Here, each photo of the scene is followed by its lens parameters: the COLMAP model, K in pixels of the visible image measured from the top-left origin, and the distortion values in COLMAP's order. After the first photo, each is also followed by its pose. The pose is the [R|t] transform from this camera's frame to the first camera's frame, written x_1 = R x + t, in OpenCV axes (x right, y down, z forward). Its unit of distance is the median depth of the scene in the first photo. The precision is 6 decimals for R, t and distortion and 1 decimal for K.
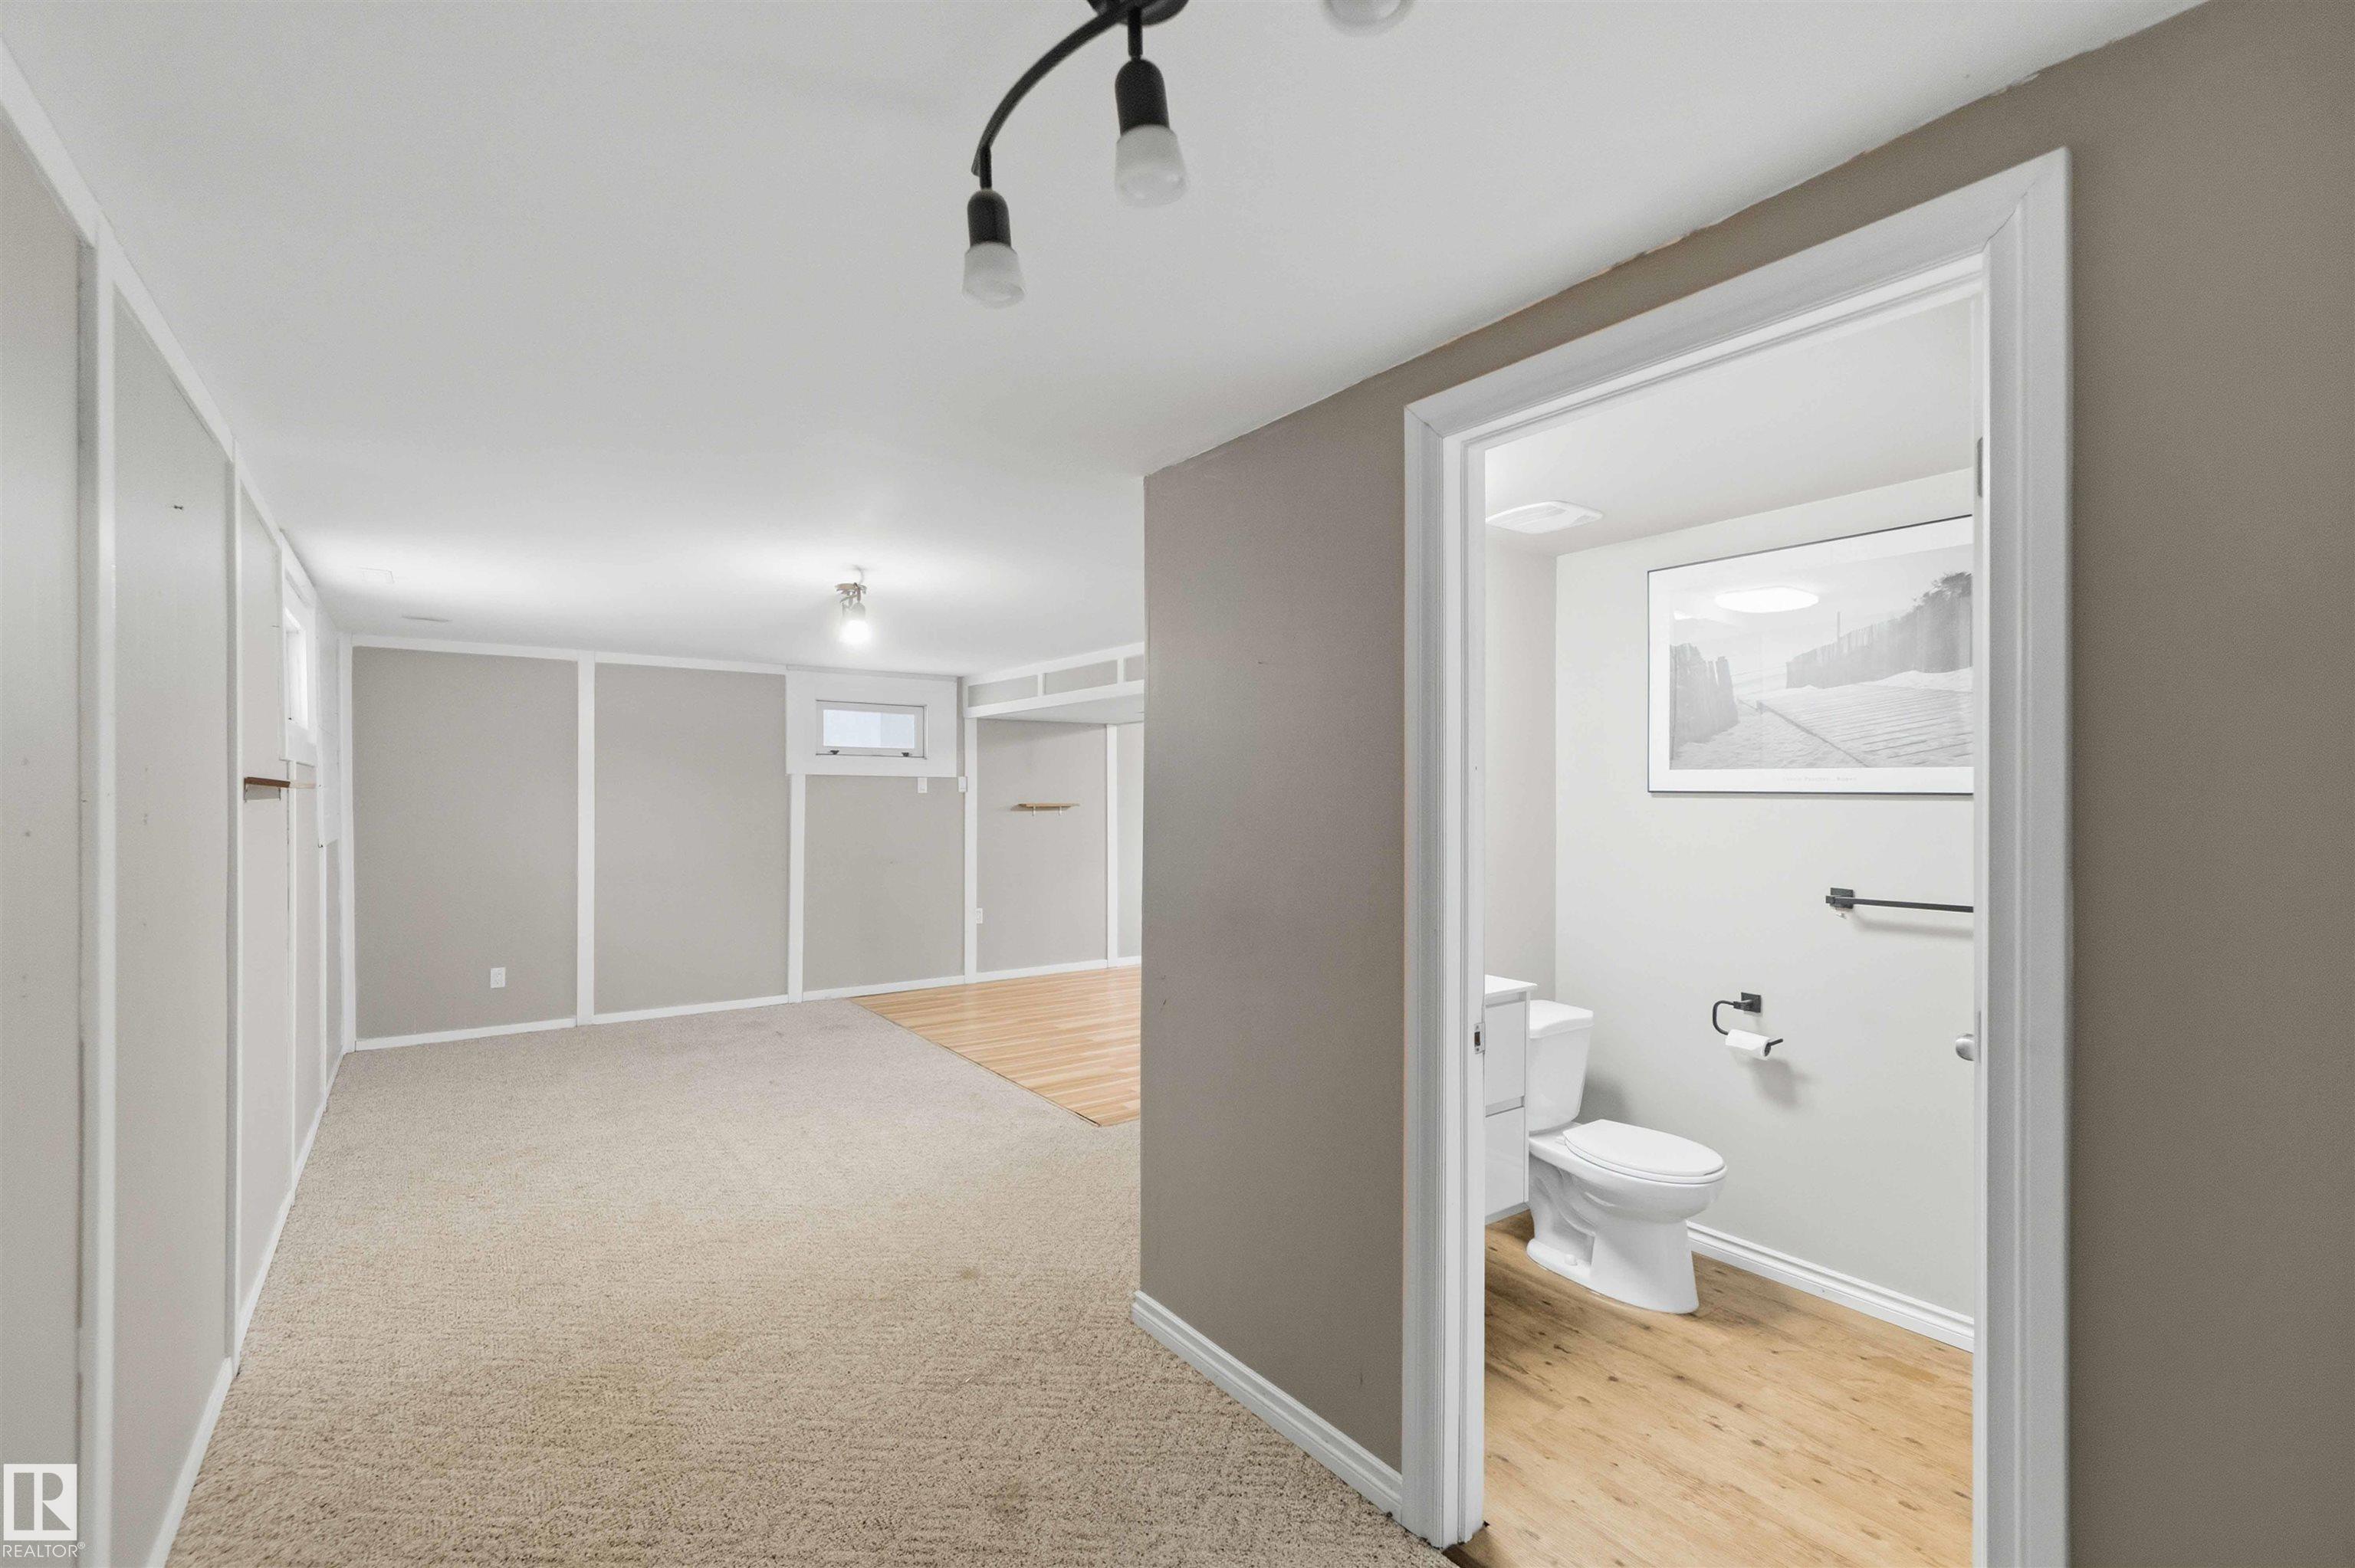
lens RADIAL K [[1031.8, 0, 1168.1], [0, 1031.8, 774.6], [0, 0, 1]] dist [-0.004458, 0.001187]
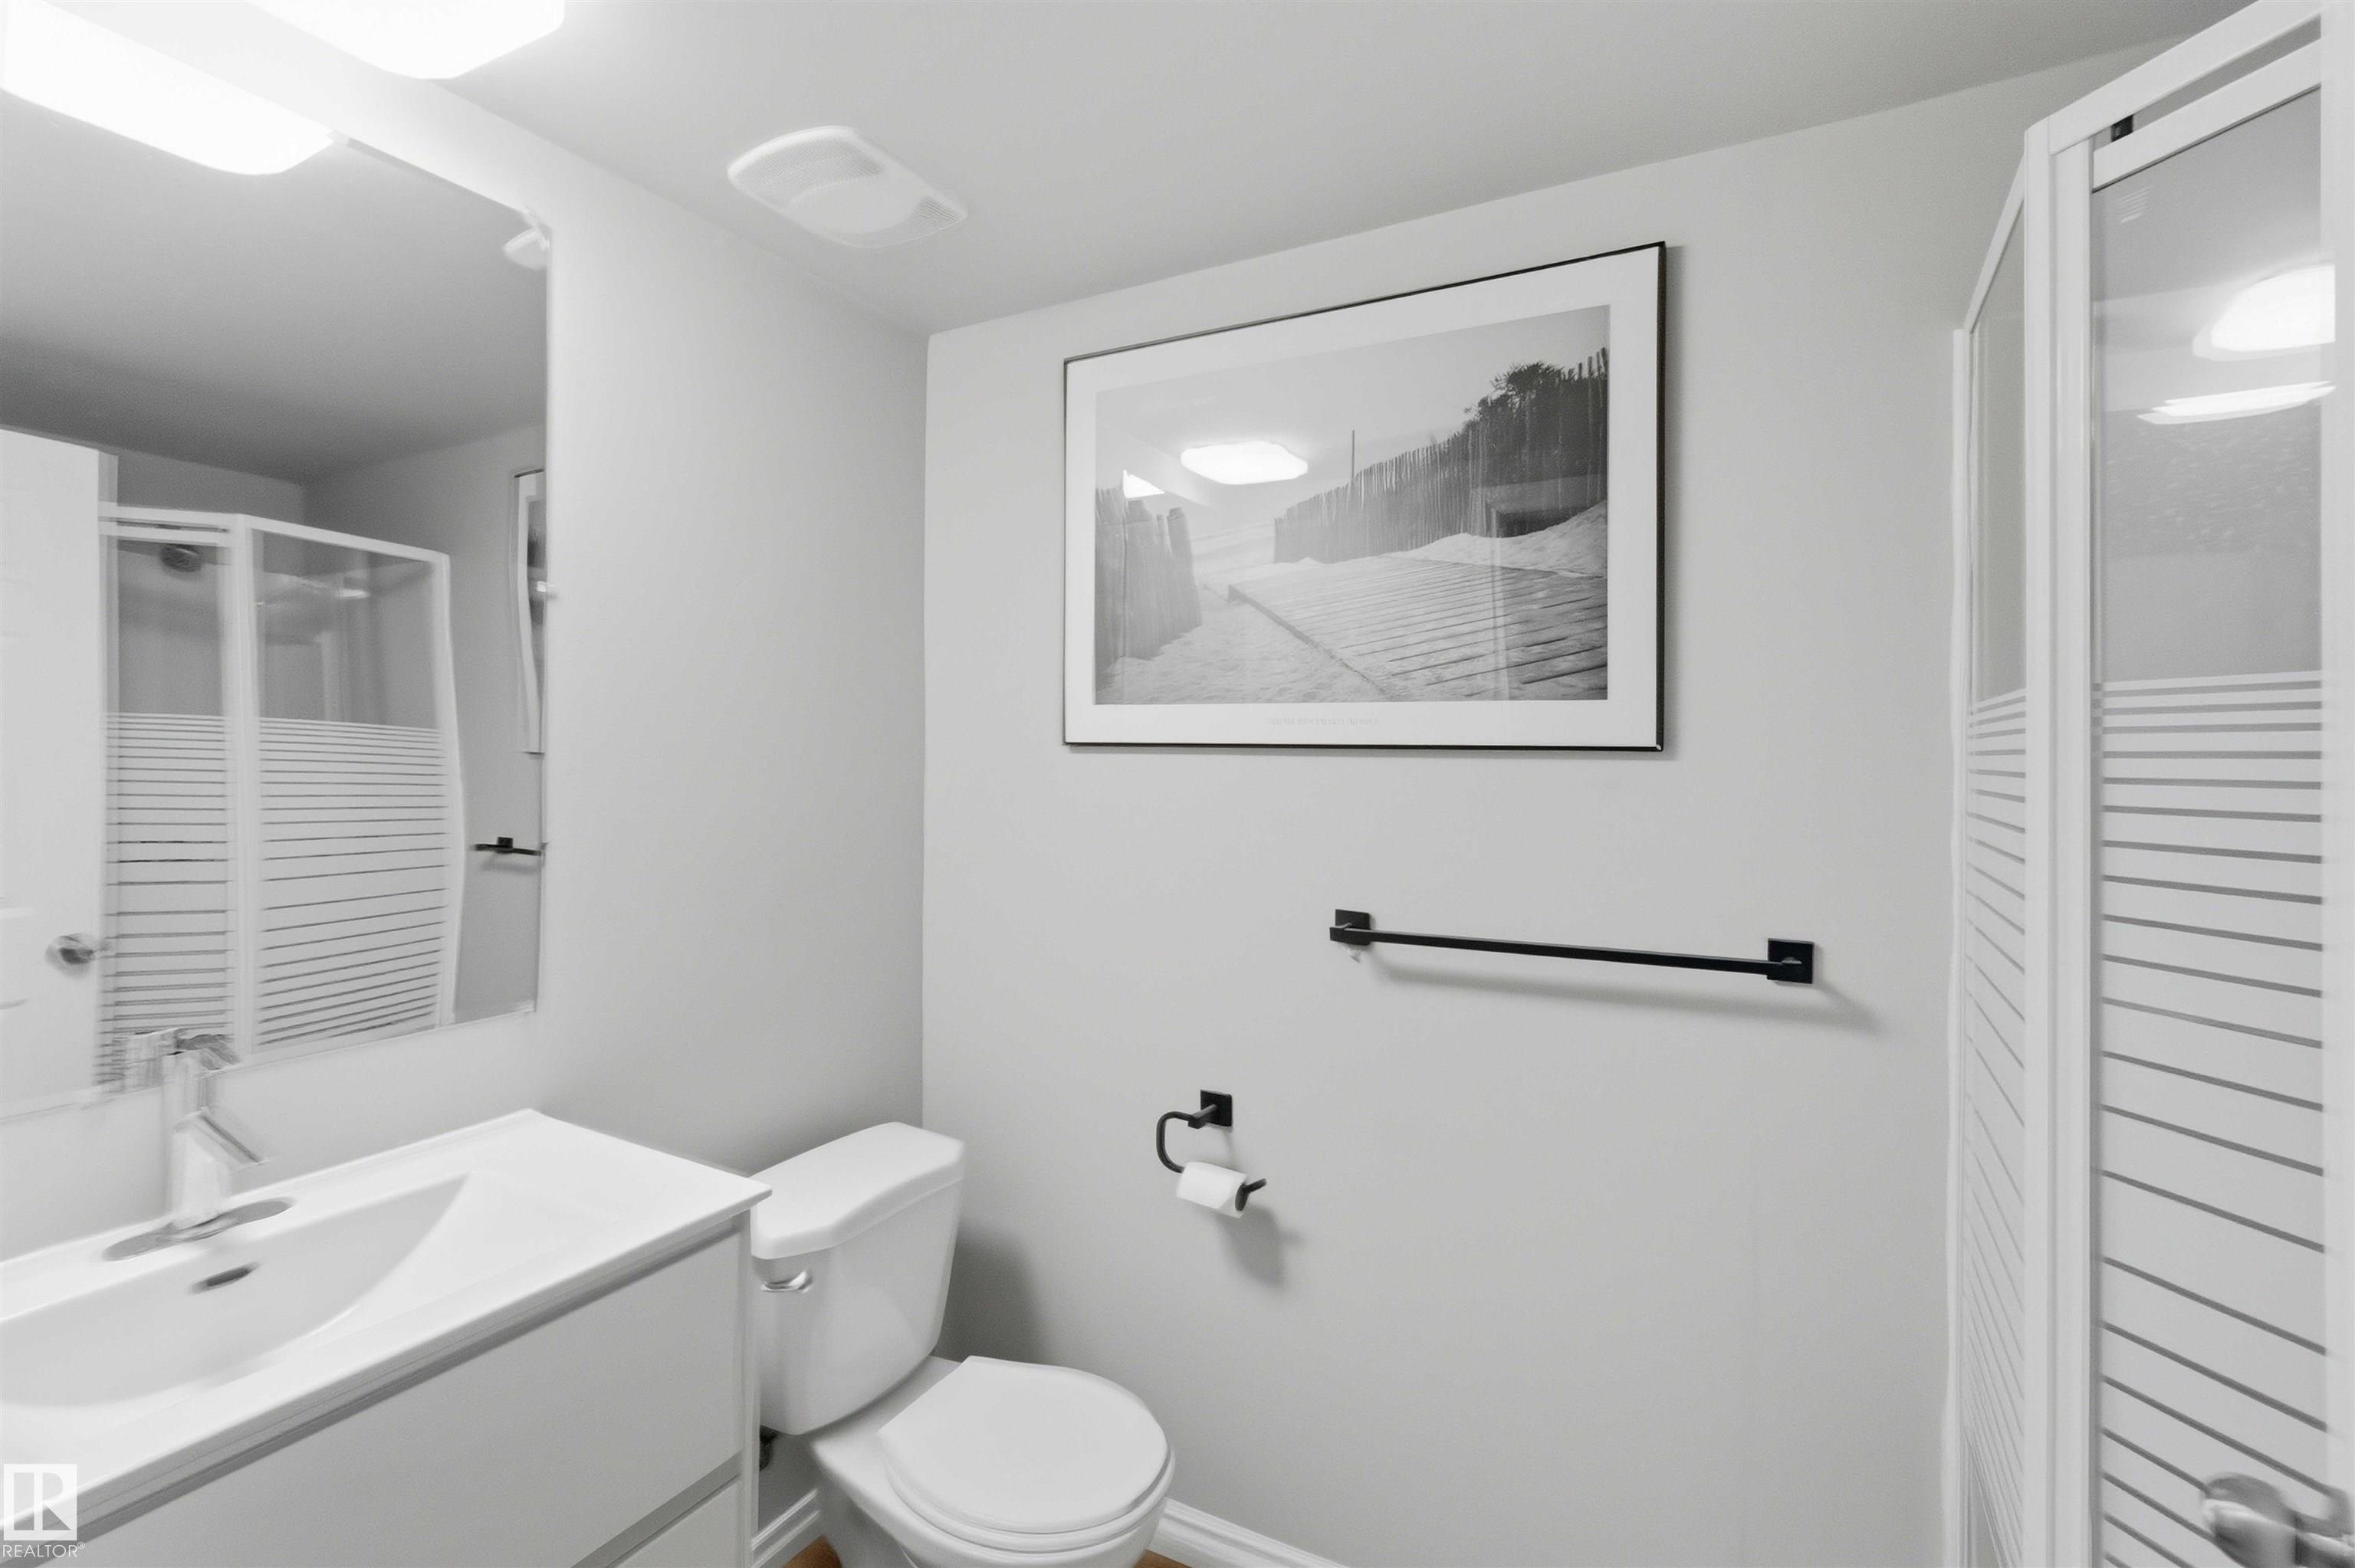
lens RADIAL K [[1031.8, 0, 1177.2], [0, 1031.8, 788.0], [0, 0, 1]] dist [-0.004458, 0.001187]
pose [[0.896700, -0.030824, 0.441565, 0.302713], [-0.000220, 0.997541, 0.070080, 0.000548], [-0.442639, -0.062938, 0.894488, 0.515655]]
